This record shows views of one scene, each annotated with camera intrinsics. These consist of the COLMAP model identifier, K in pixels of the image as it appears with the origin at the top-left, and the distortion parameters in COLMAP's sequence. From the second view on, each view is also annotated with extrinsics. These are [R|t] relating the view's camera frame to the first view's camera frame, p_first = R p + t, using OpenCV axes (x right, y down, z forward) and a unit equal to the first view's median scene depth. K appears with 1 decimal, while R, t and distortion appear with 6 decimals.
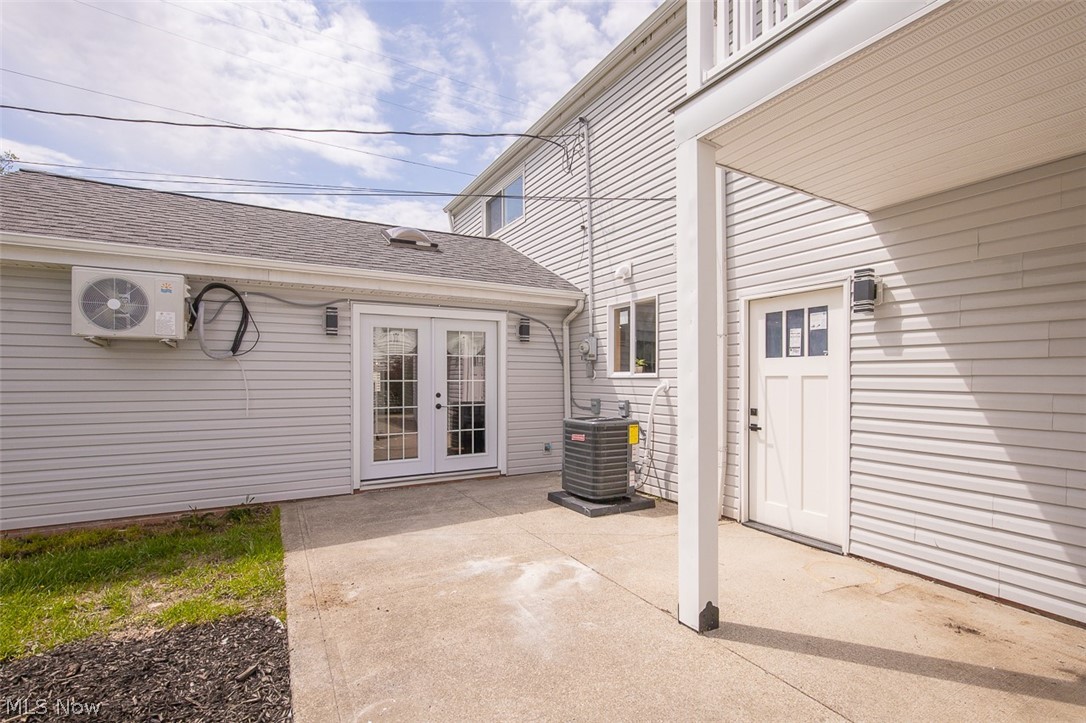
lens RADIAL K [[498.5, 0, 545.1], [0, 498.5, 371.2], [0, 0, 1]] dist [-0.000159, -0.000113]
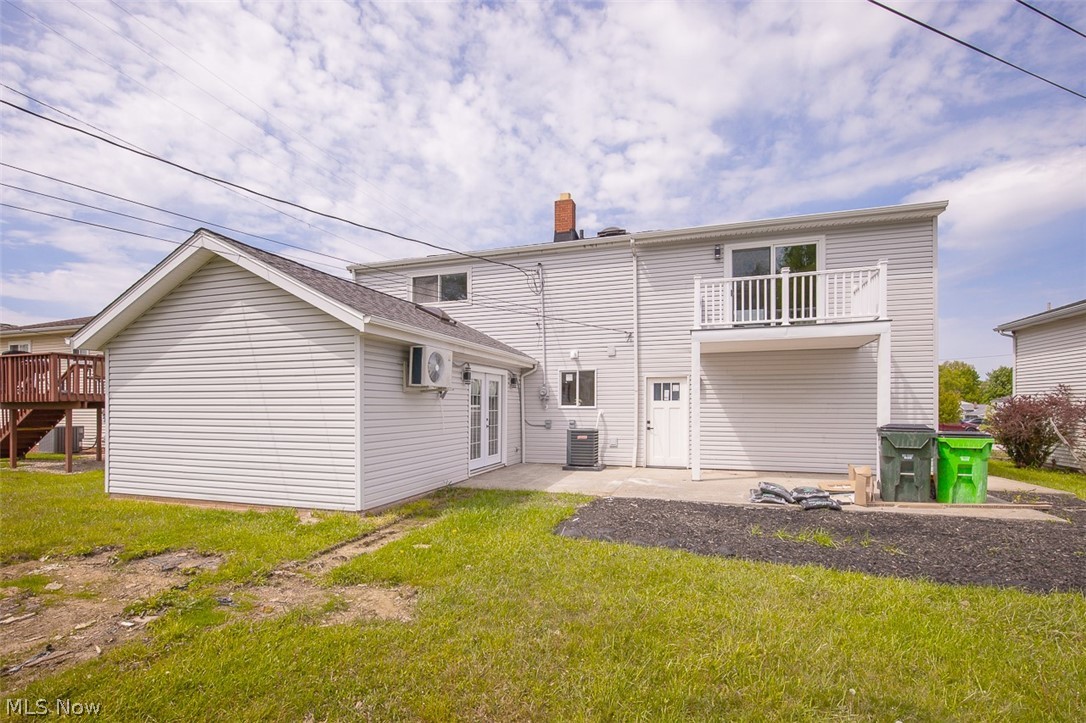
lens RADIAL K [[498.5, 0, 539.8], [0, 498.5, 401.5], [0, 0, 1]] dist [-0.000159, -0.000113]
pose [[0.744289, 0.003304, 0.667850, -1.634156], [-0.006689, 0.999974, 0.002507, -0.024157], [-0.667825, -0.006333, 0.744292, -0.488140]]
